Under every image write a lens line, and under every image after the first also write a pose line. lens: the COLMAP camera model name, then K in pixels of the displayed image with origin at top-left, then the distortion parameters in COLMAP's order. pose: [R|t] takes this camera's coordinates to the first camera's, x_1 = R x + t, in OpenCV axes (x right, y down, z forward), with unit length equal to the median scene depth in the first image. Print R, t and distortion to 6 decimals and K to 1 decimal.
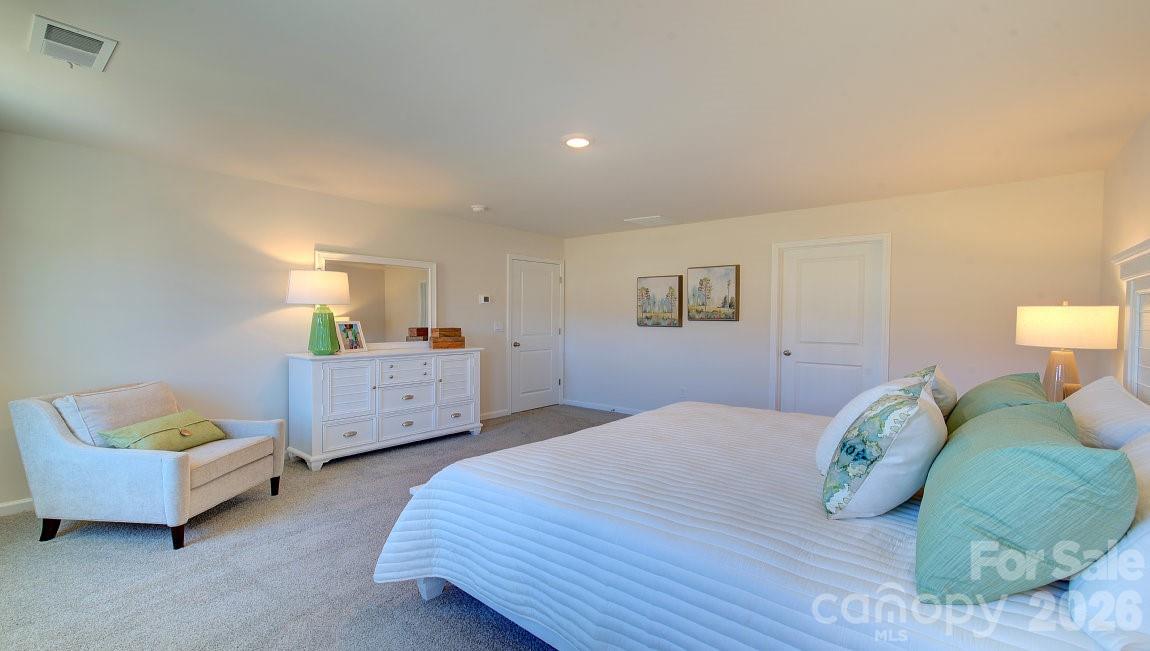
lens RADIAL K [[495.3, 0, 571.2], [0, 495.3, 322.5], [0, 0, 1]] dist [-0.006920, 0.001383]
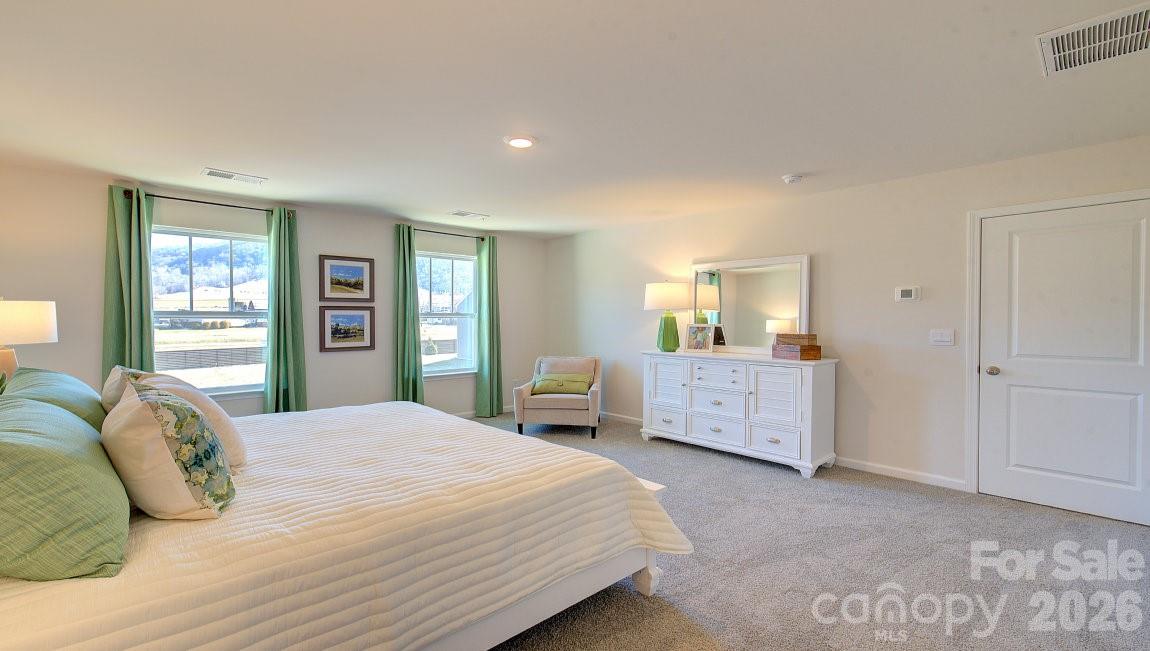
lens RADIAL K [[470.3, 0, 565.1], [0, 470.3, 325.2], [0, 0, 1]] dist [-0.025181, -0.000143]
pose [[-0.111225, -0.001718, -0.993794, 0.610194], [-0.023228, 0.999730, 0.000871, 0.005592], [0.993524, 0.023180, -0.111235, 0.795910]]
